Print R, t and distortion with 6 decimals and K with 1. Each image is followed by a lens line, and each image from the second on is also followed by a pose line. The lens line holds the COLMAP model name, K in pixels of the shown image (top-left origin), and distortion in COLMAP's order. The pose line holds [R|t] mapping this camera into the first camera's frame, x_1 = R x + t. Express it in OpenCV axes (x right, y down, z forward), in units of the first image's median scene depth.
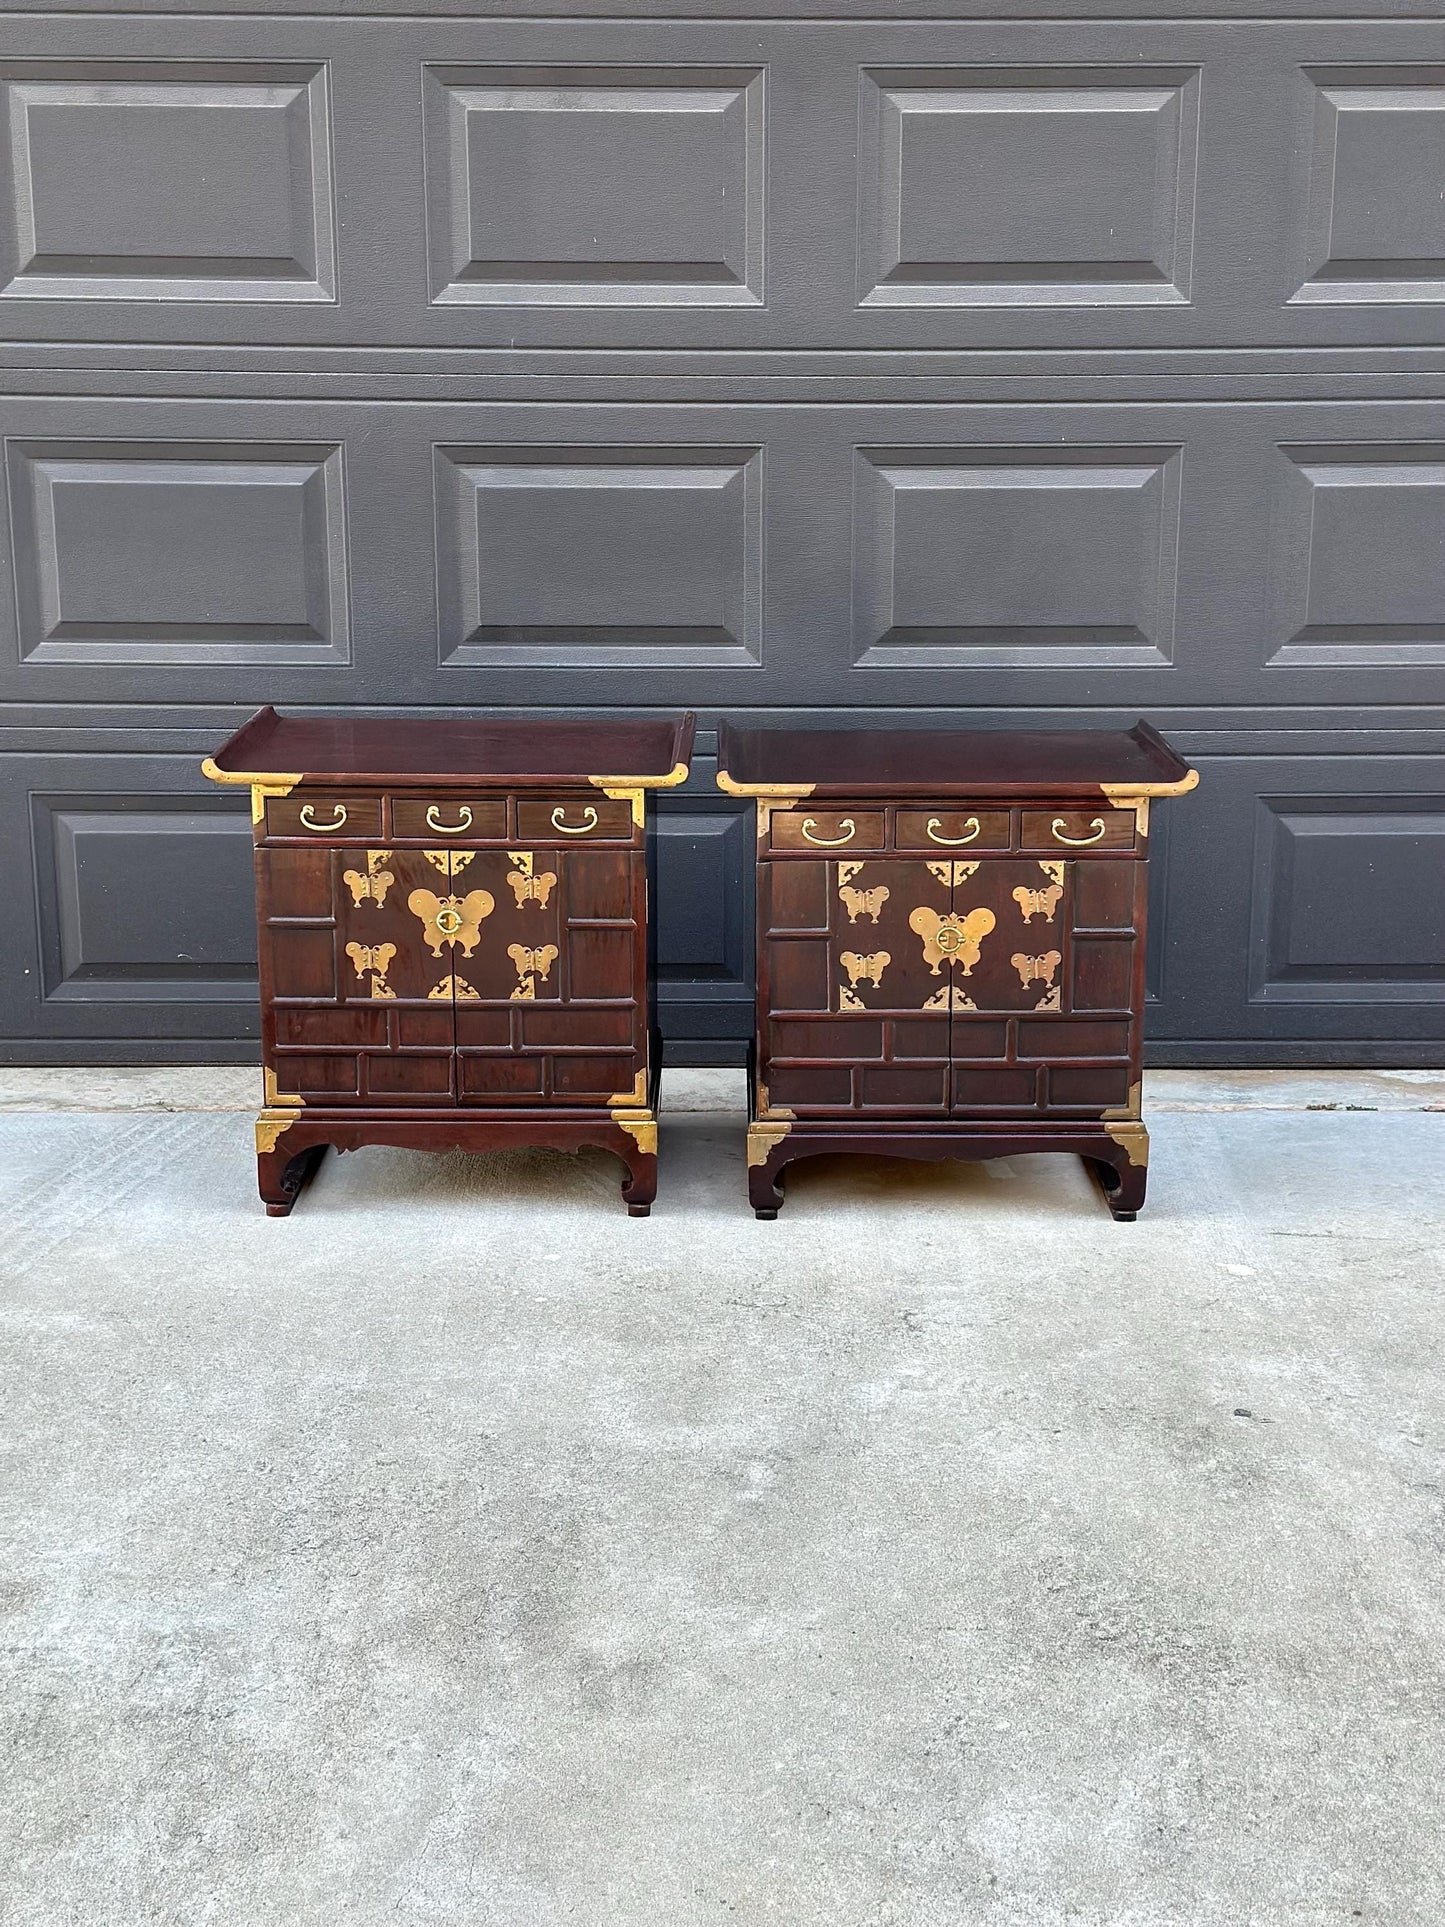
lens RADIAL K [[2693.6, 0, 745.9], [0, 2693.6, 973.3], [0, 0, 1]] dist [0.156505, -0.123117]
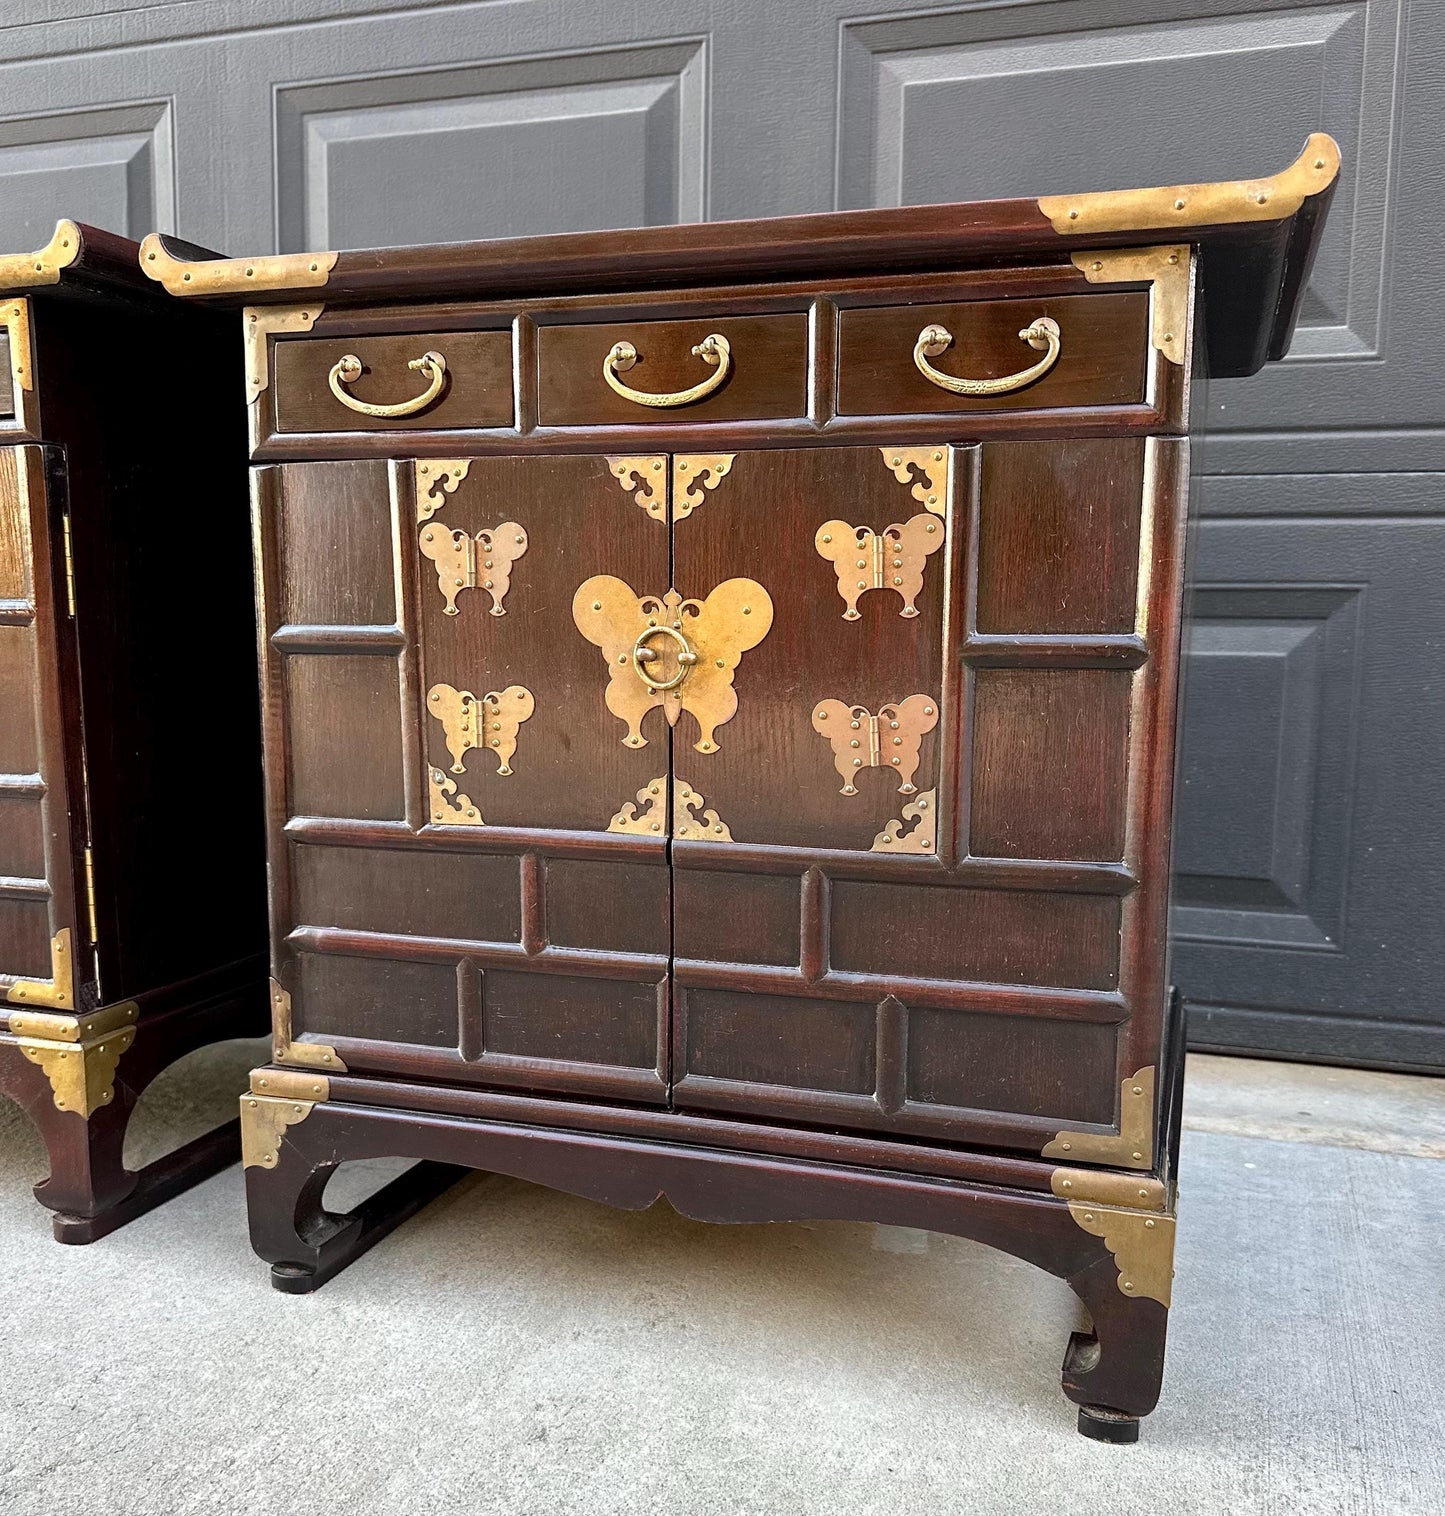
lens RADIAL K [[1458.1, 0, 728.8], [0, 1458.1, 814.8], [0, 0, 1]] dist [0.016356, -0.028194]
pose [[0.947460, 0.052016, -0.315617, 0.154949], [-0.089534, 0.990375, -0.105555, 0.032755], [0.307089, 0.128267, 0.942997, 0.806700]]
